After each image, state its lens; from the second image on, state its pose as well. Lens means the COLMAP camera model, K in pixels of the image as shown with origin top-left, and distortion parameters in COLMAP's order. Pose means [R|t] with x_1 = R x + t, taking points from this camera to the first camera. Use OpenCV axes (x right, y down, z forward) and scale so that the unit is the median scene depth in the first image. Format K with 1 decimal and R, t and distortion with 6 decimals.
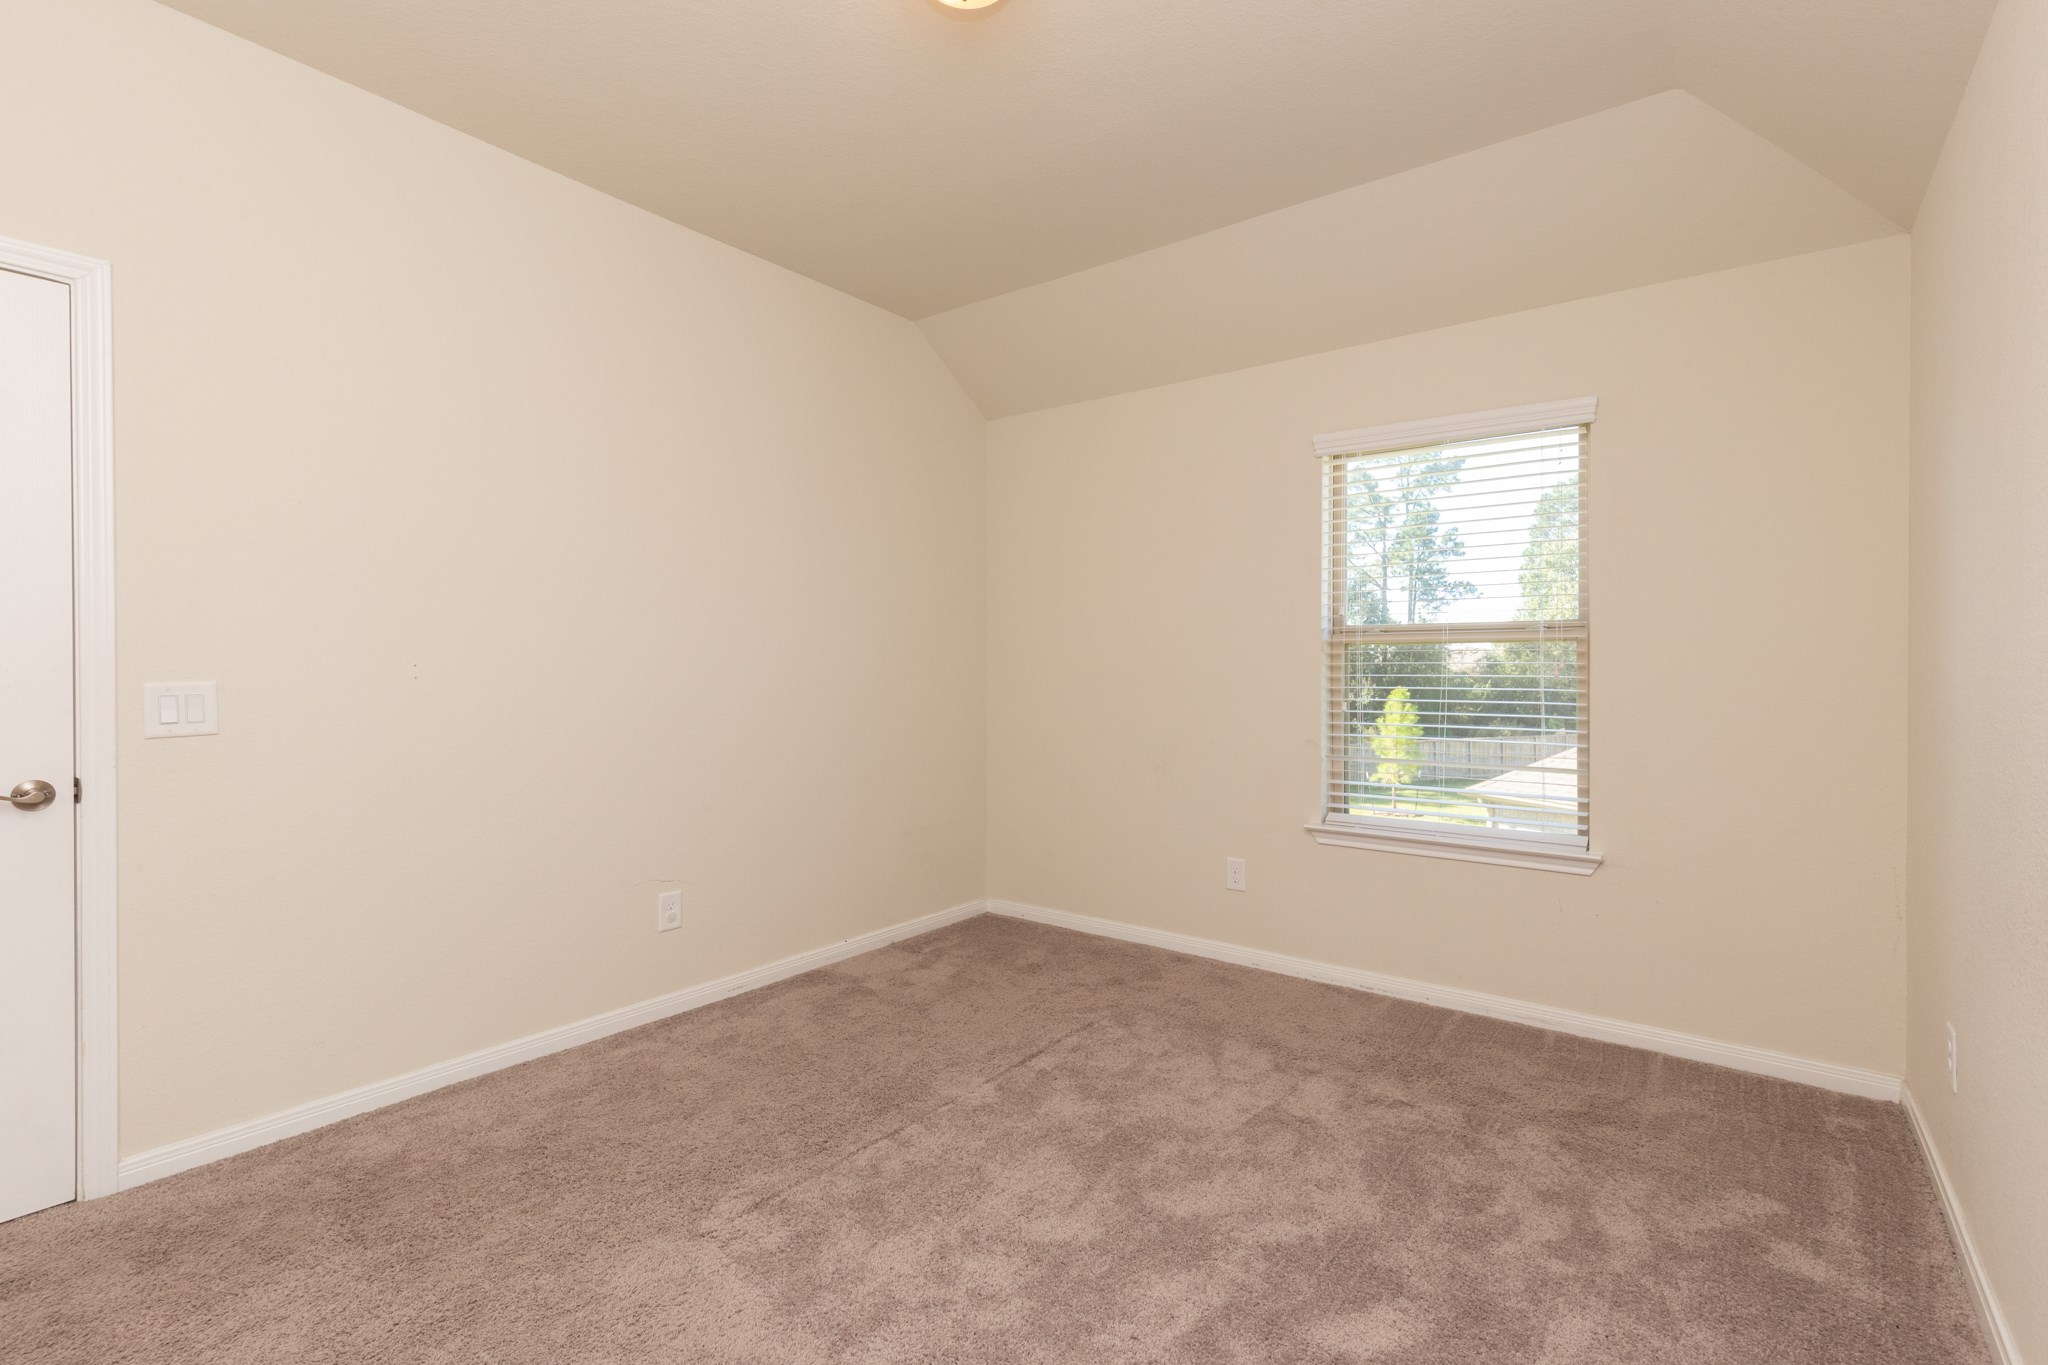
lens RADIAL K [[925.9, 0, 1026.0], [0, 925.9, 673.3], [0, 0, 1]] dist [0.003867, 0.000203]
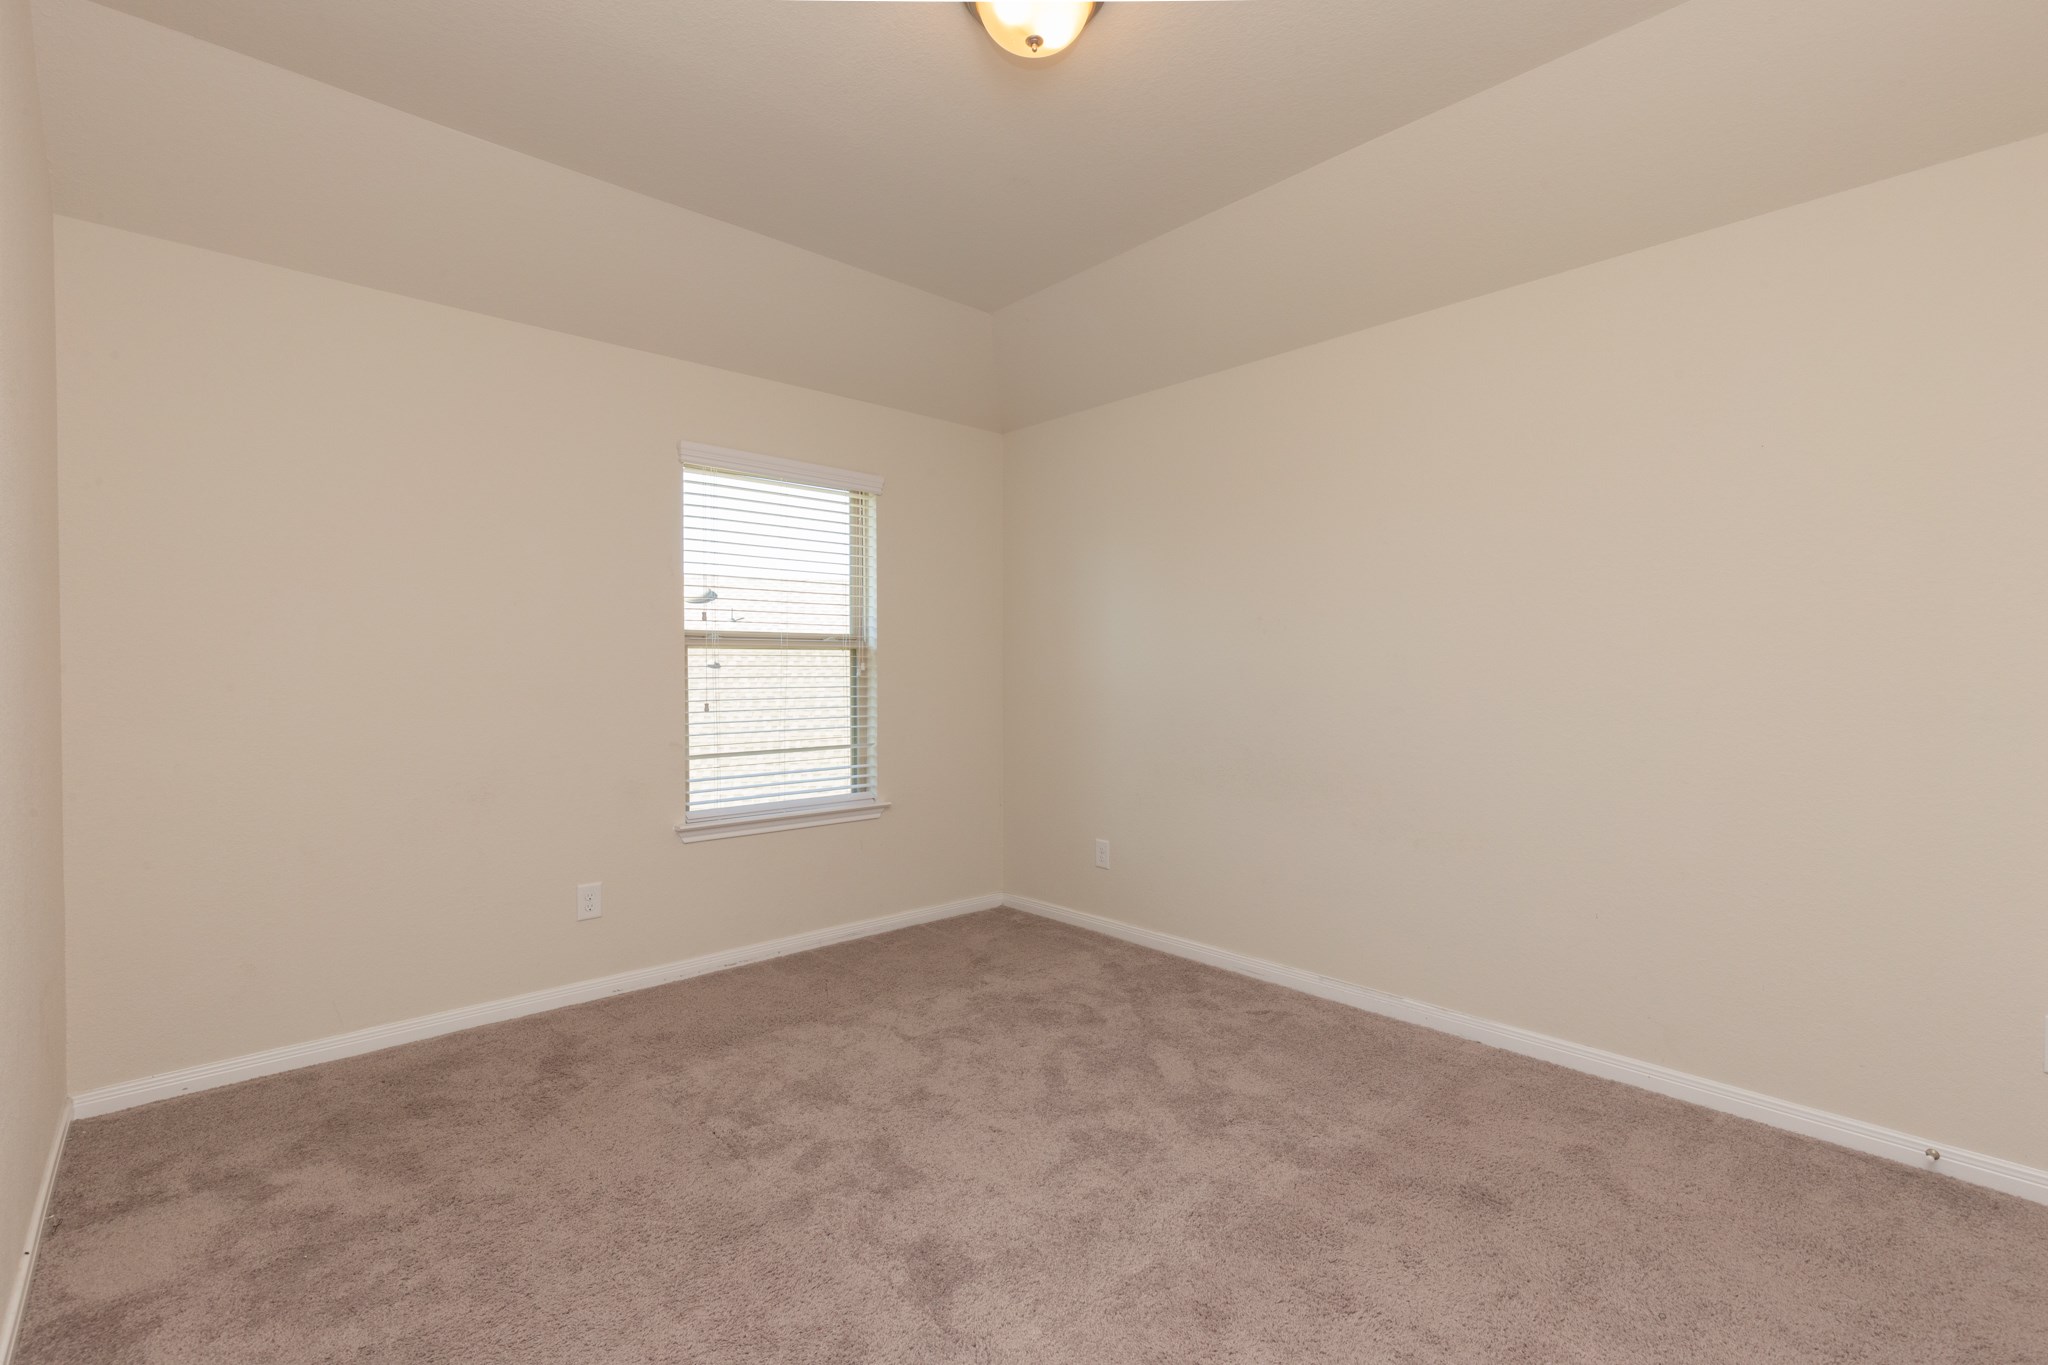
lens RADIAL K [[925.9, 0, 1026.9], [0, 925.9, 681.3], [0, 0, 1]] dist [0.003867, 0.000203]
pose [[0.183122, -0.014277, 0.982987, -0.683303], [0.014029, 0.999831, 0.011908, -0.001146], [-0.982990, 0.011609, 0.183291, 0.493927]]
